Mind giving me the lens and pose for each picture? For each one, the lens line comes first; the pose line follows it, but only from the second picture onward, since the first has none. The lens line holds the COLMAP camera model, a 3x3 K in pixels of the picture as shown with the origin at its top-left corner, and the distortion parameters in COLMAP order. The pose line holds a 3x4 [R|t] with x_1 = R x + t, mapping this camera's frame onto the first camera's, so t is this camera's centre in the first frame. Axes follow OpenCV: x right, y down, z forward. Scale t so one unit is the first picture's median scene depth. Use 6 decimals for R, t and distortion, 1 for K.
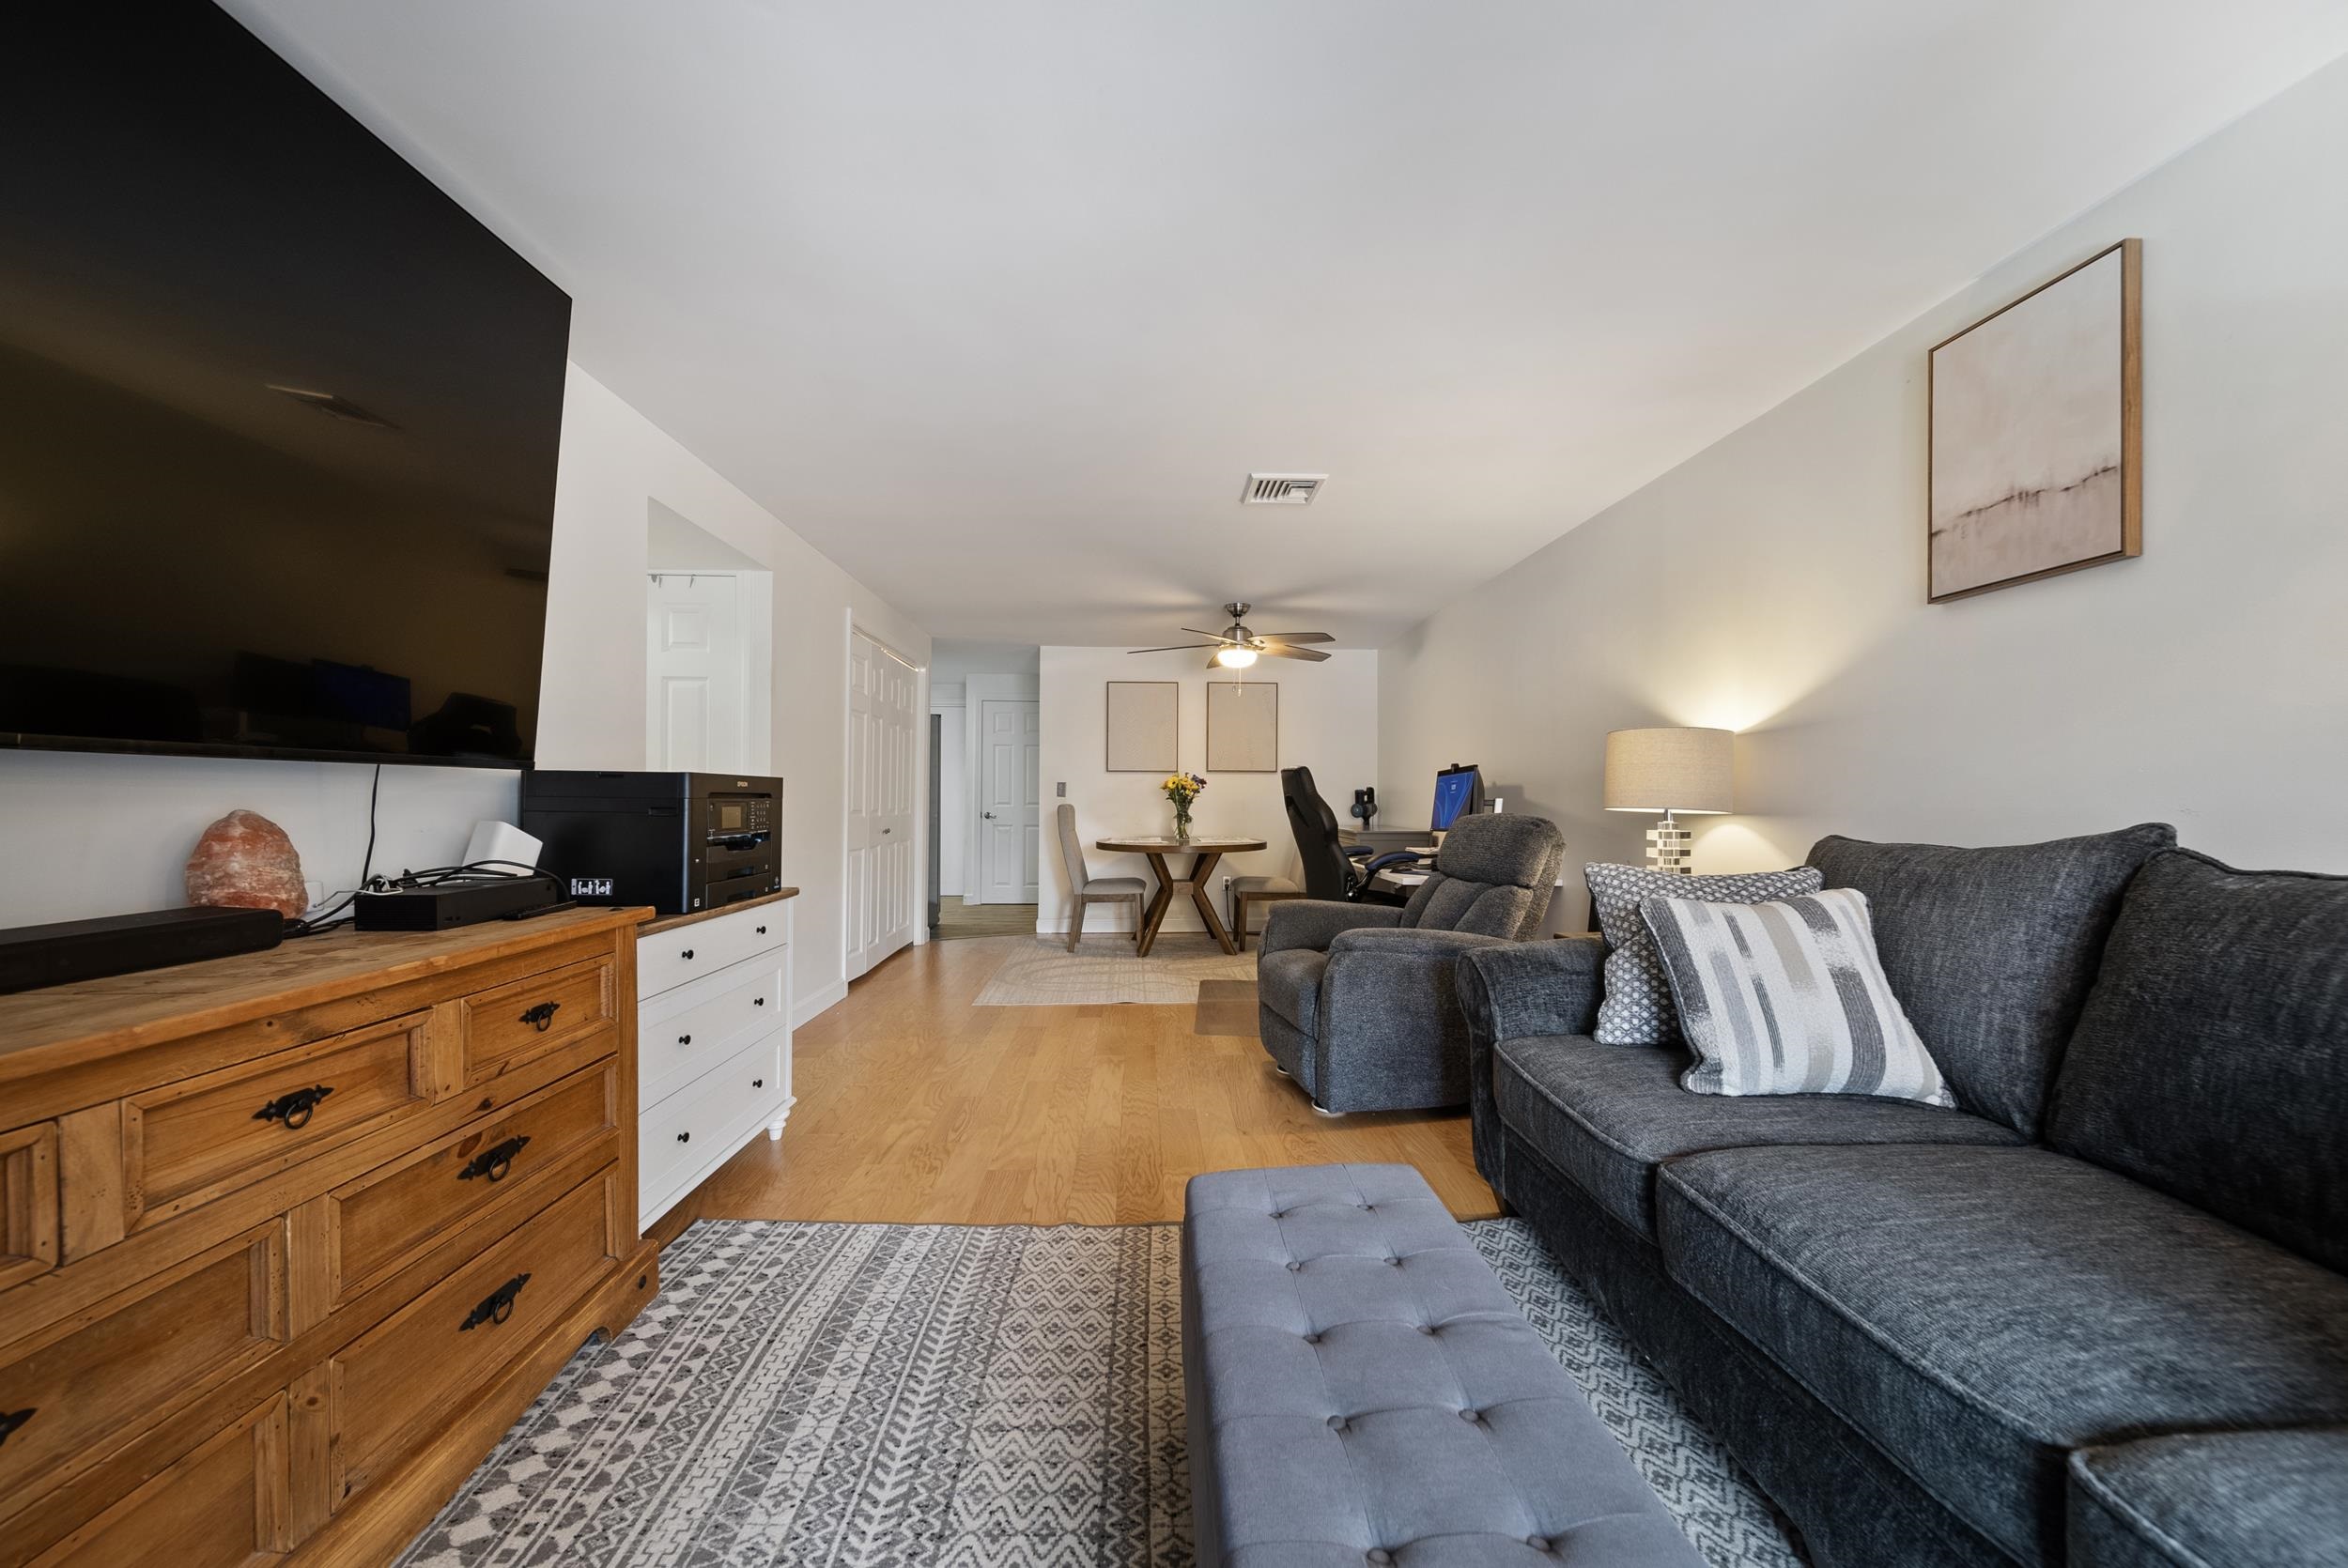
lens RADIAL K [[829.8, 0, 1173.7], [0, 829.8, 796.0], [0, 0, 1]] dist [0.000797, -0.001988]
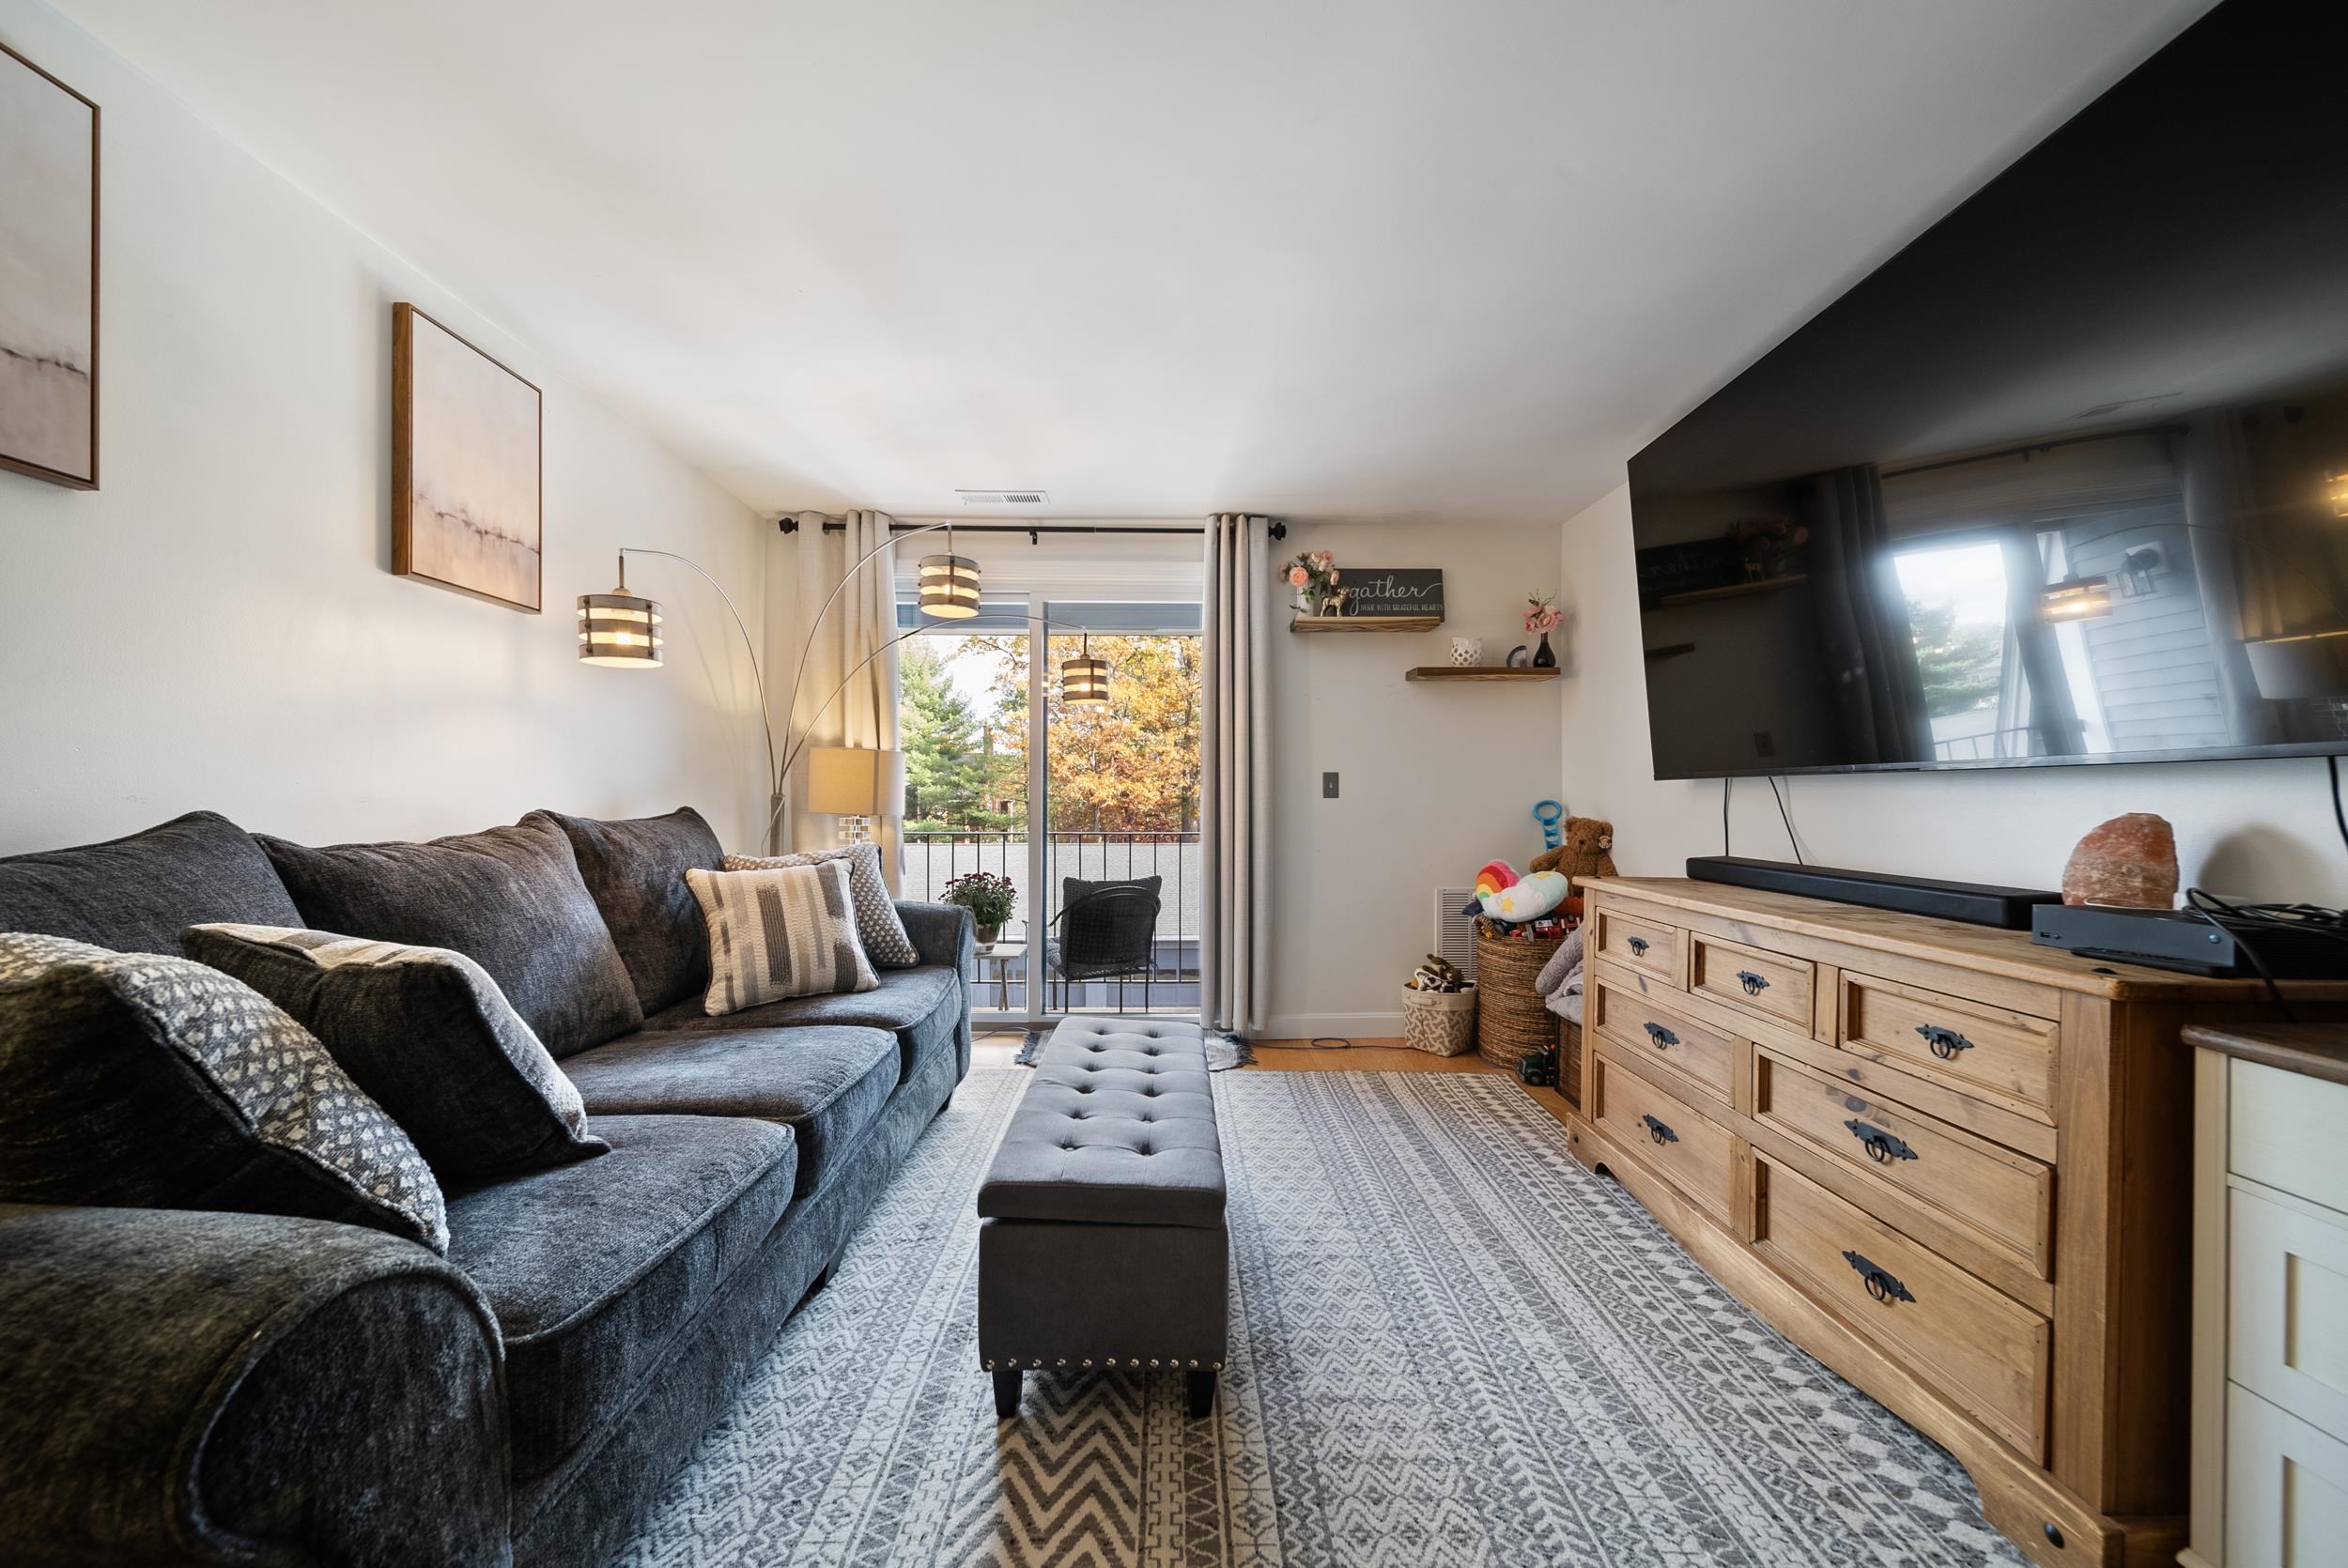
lens RADIAL K [[829.8, 0, 1173.7], [0, 829.8, 796.0], [0, 0, 1]] dist [0.000797, -0.001988]
pose [[-0.999657, -0.008957, 0.024590, 0.046660], [-0.008982, 0.999959, -0.000907, 0.005545], [-0.024581, -0.001127, -0.999697, 1.644990]]
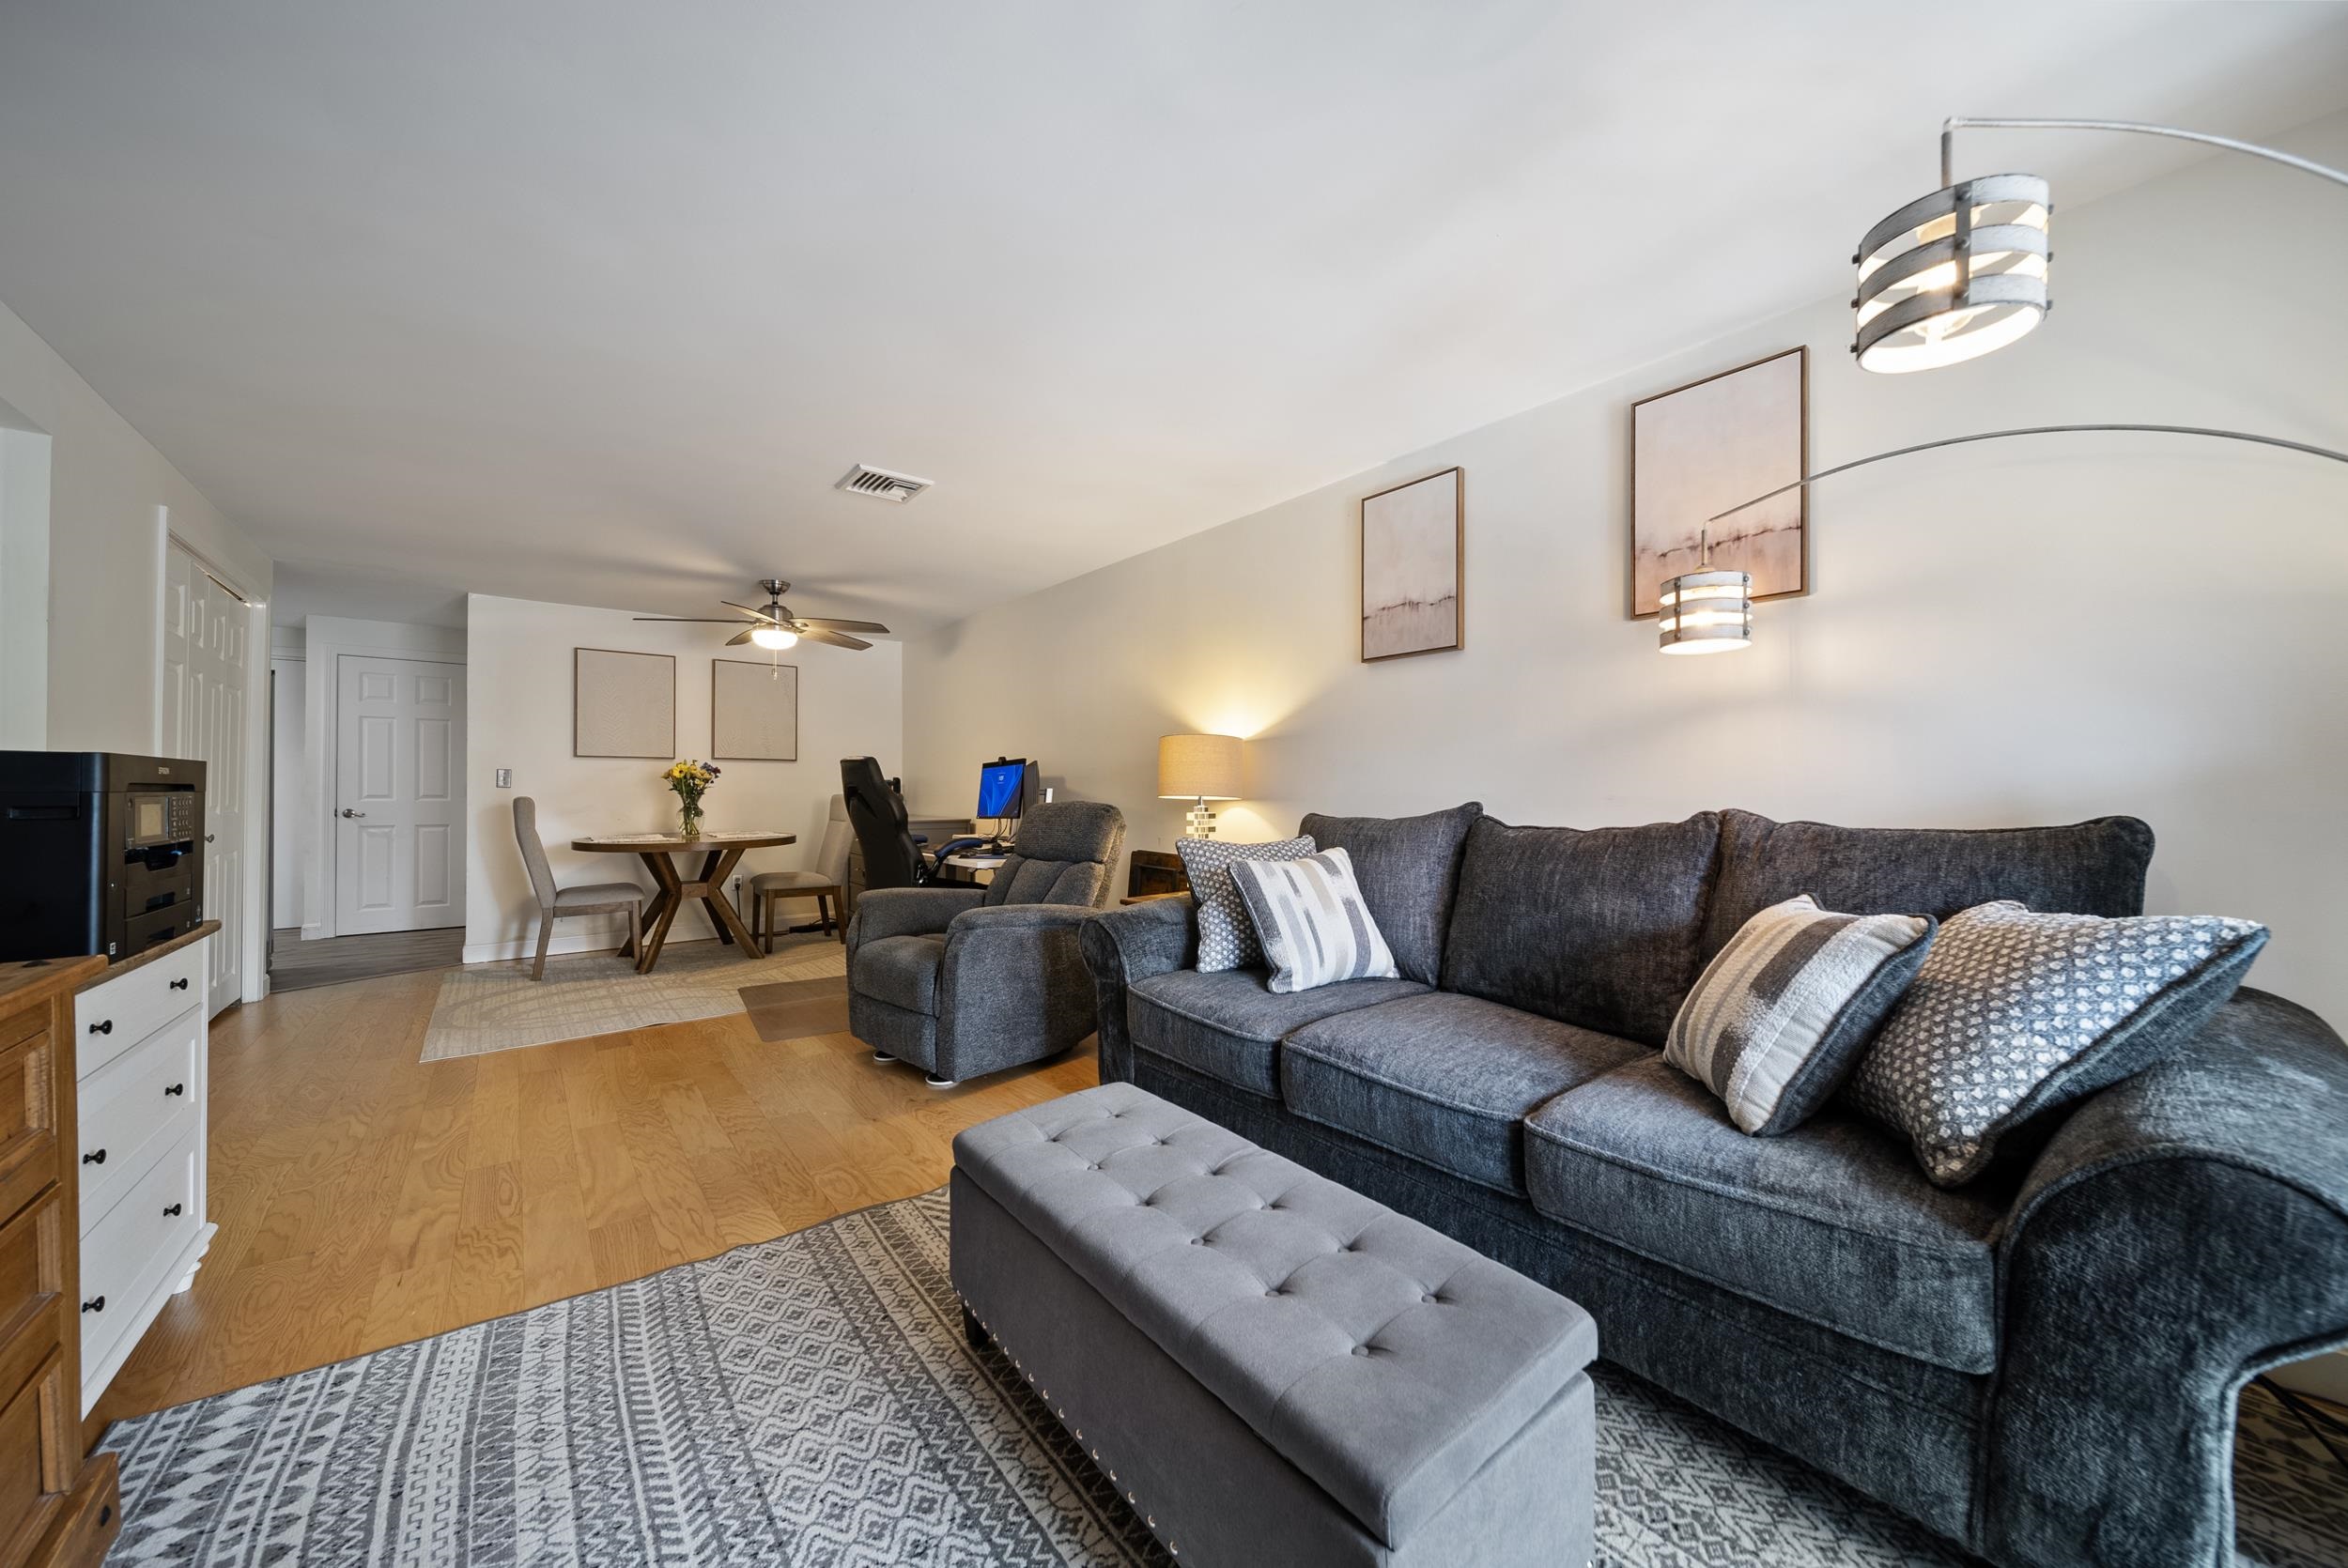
lens RADIAL K [[827.6, 0, 1172.6], [0, 827.6, 782.3], [0, 0, 1]] dist [0.001510, -0.001669]
pose [[0.806692, 0.001697, 0.590970, -0.333959], [0.000702, 0.999992, -0.003830, -0.002317], [-0.590972, 0.003504, 0.806685, -0.045900]]
